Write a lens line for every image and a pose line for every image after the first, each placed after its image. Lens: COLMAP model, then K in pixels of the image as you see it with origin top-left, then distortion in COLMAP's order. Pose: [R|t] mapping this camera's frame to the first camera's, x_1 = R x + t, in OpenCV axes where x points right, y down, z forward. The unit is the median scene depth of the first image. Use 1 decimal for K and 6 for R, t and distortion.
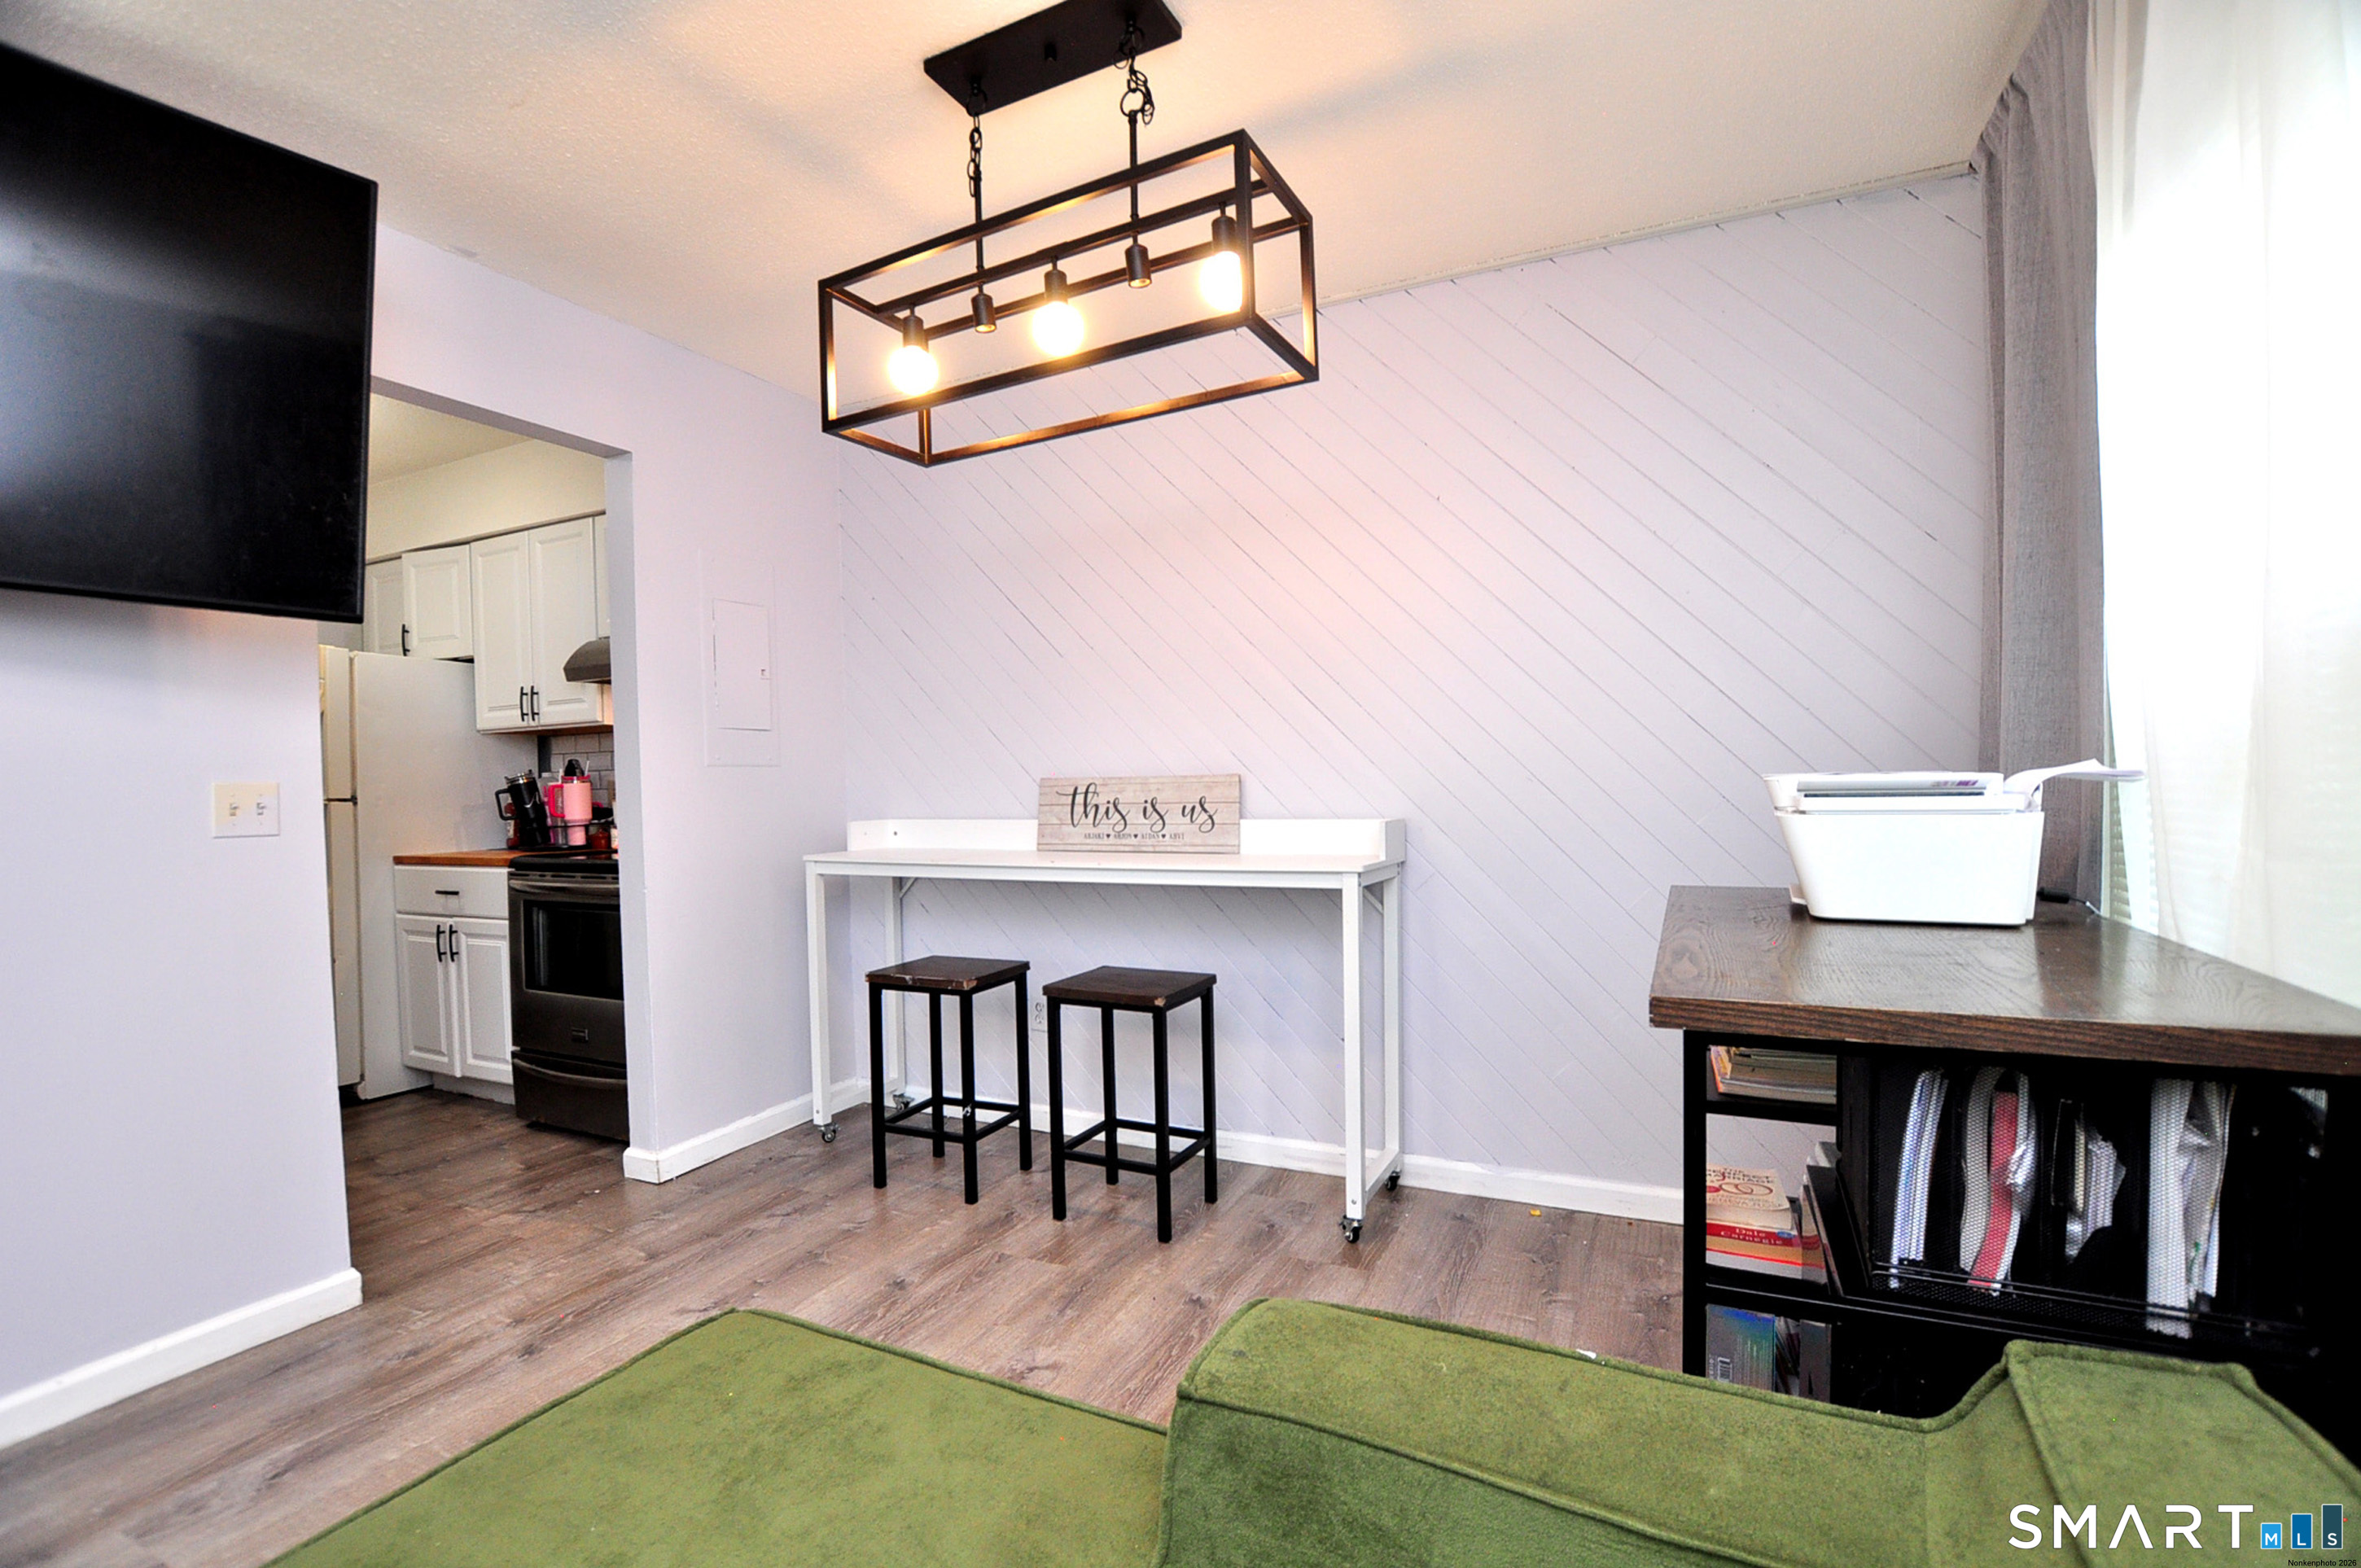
lens RADIAL K [[1071.8, 0, 1197.6], [0, 1071.8, 769.5], [0, 0, 1]] dist [-0.031140, 0.000321]
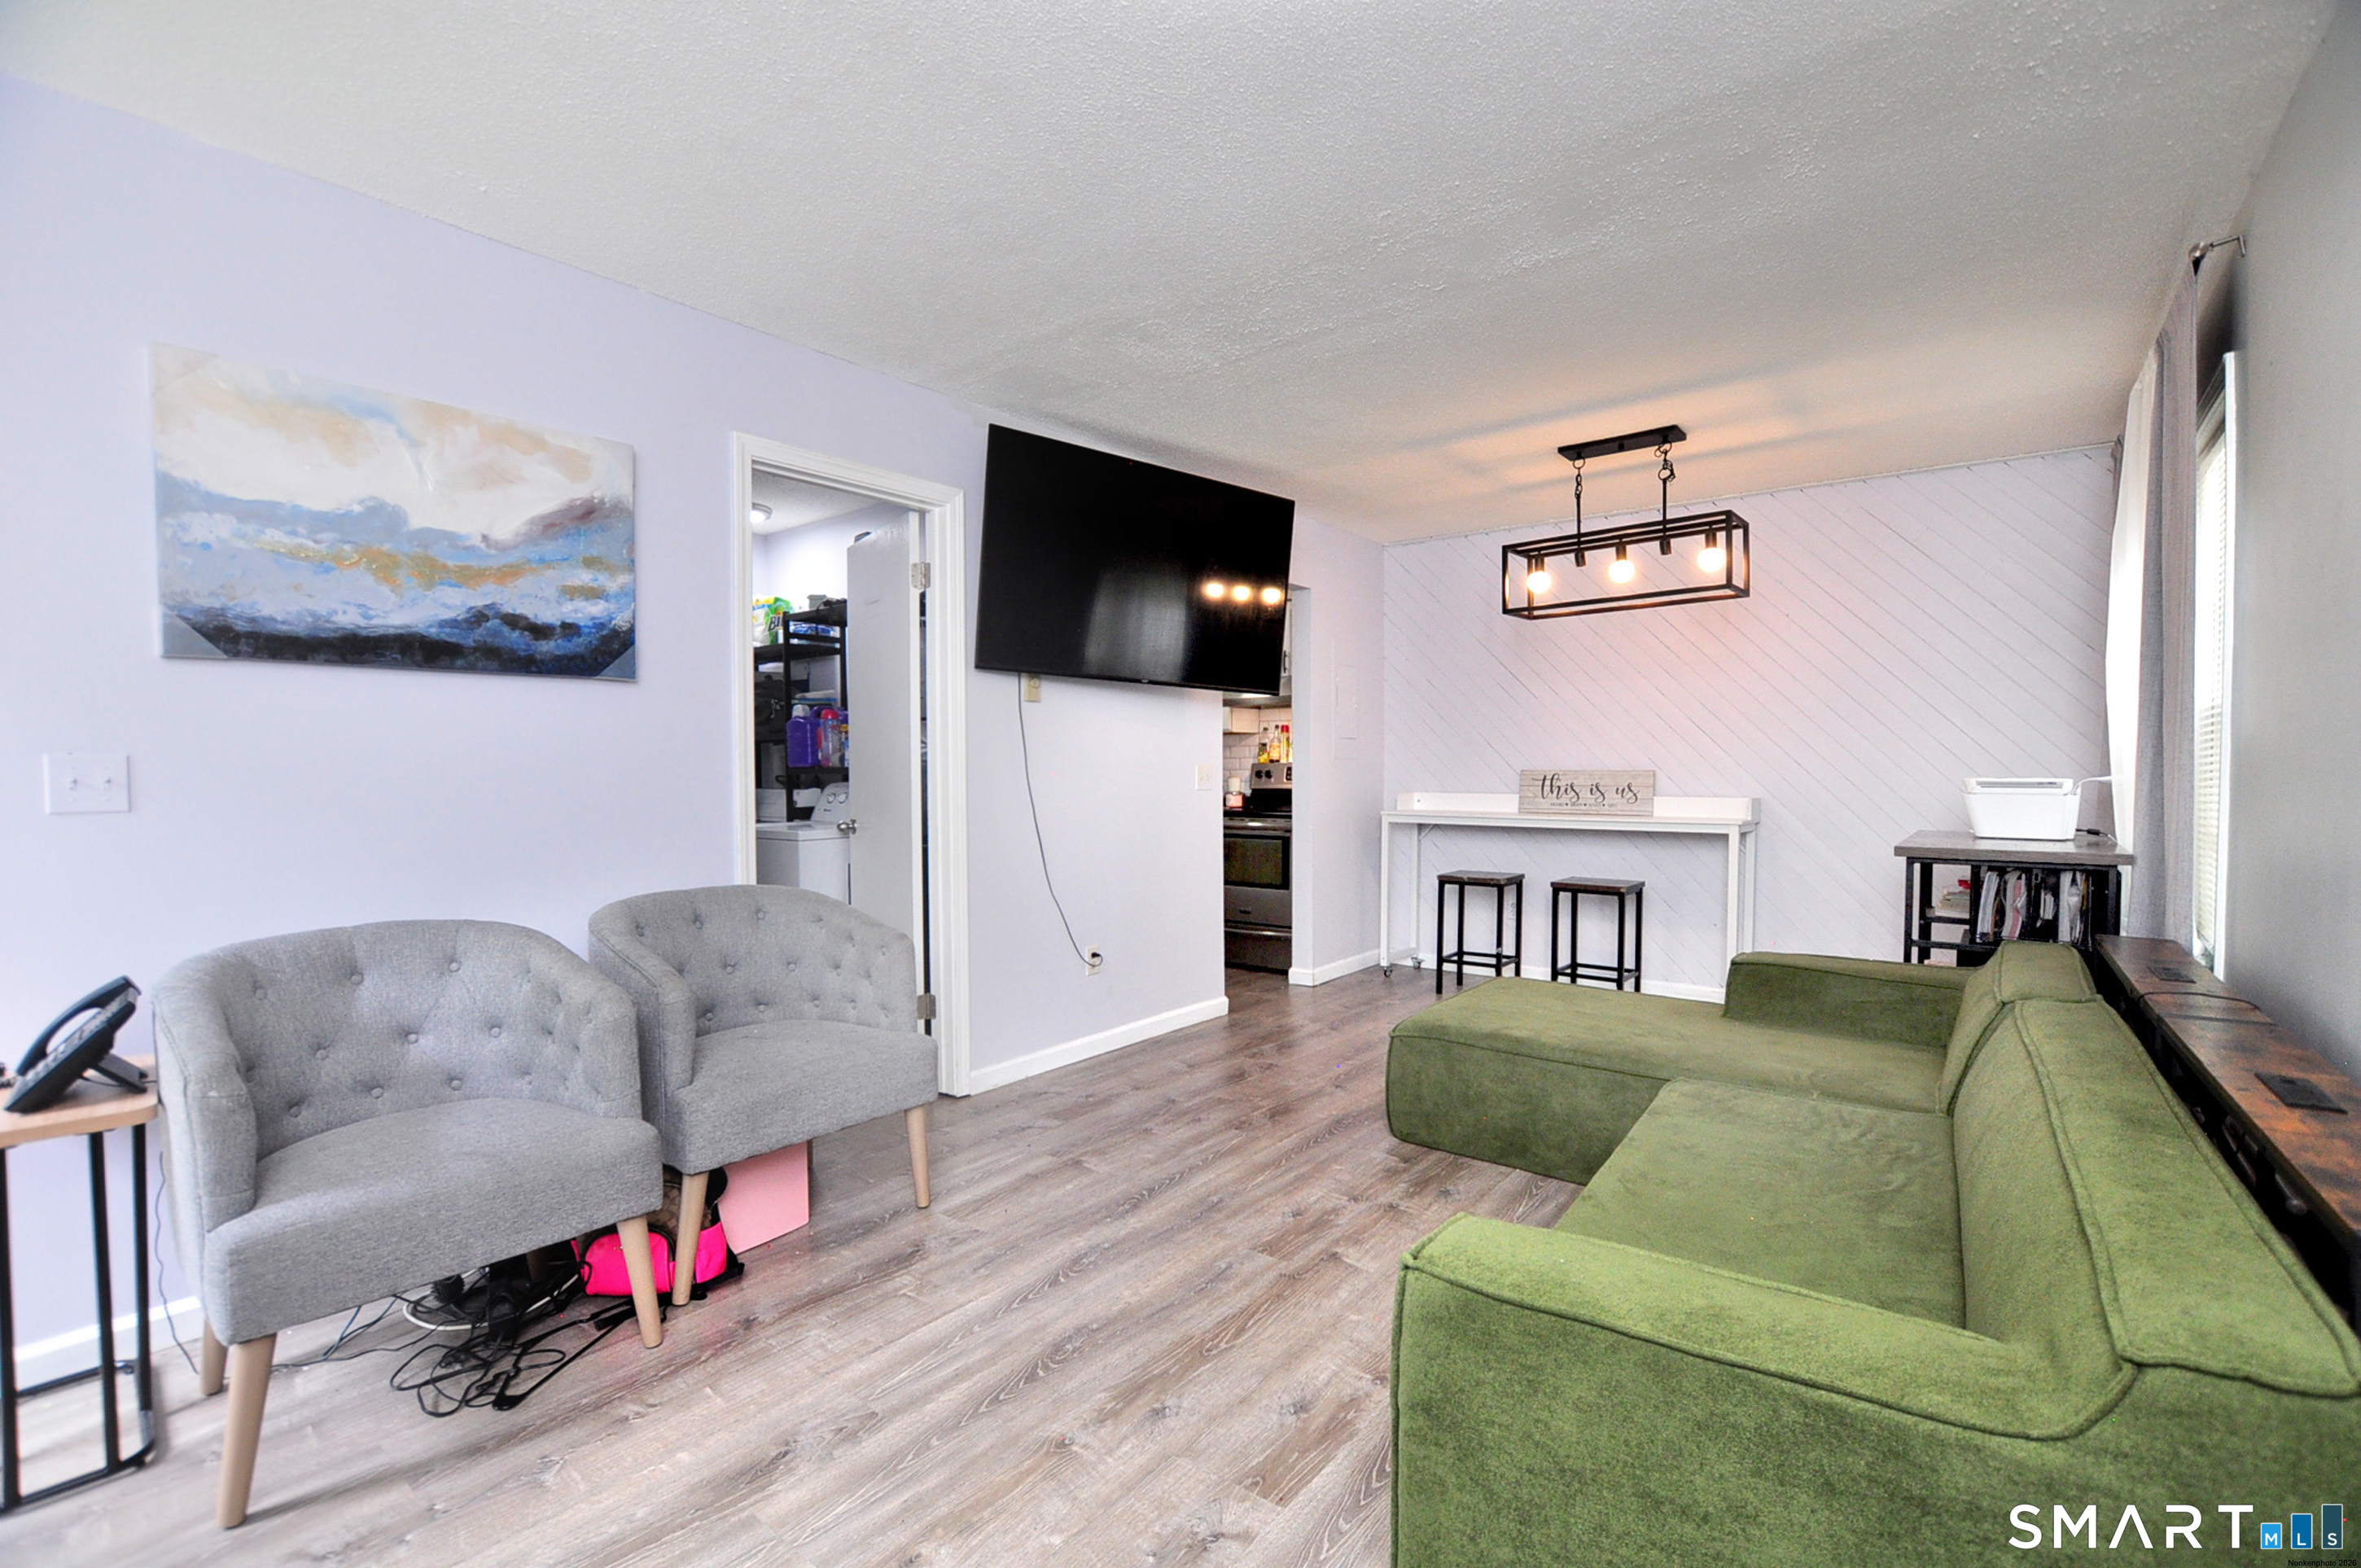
lens RADIAL K [[1090.8, 0, 1183.9], [0, 1090.8, 779.9], [0, 0, 1]] dist [-0.025300, 0.000052]
pose [[0.976232, 0.023236, -0.215481, -0.391078], [-0.019150, 0.999595, 0.021033, -0.003234], [0.215882, -0.016406, 0.976282, -1.062775]]
